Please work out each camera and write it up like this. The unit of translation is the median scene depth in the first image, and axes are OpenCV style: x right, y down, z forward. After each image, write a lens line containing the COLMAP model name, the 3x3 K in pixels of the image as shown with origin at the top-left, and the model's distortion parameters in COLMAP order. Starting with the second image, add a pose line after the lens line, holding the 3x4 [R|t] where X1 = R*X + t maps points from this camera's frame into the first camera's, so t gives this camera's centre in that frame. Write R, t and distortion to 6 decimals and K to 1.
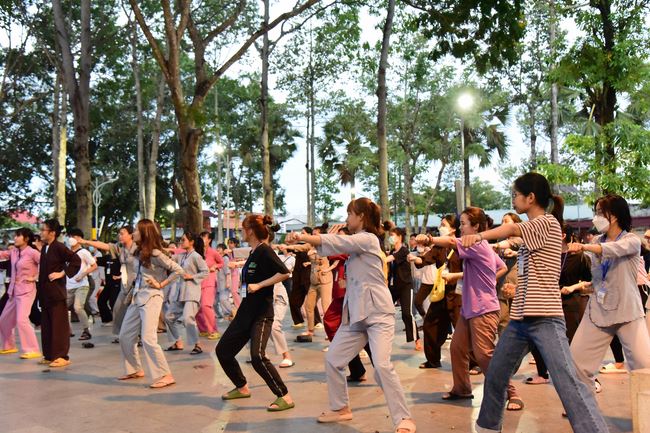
lens RADIAL K [[740.9, 0, 325.5], [0, 740.9, 211.6], [0, 0, 1]] dist [0.102371, 0.000000]
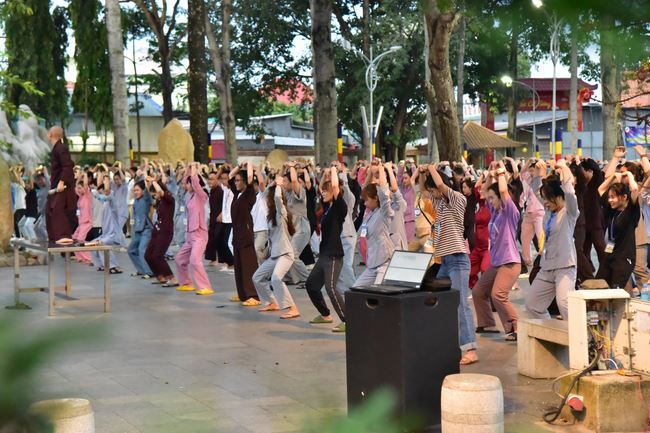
lens RADIAL K [[1468.9, 0, 325.1], [0, 1468.9, 217.3], [0, 0, 1]] dist [0.435410, 0.000000]
pose [[0.928833, 0.016297, -0.370141, 0.143535], [0.025245, 0.993927, 0.107110, -0.037333], [0.369638, -0.108831, 0.922780, -0.236292]]
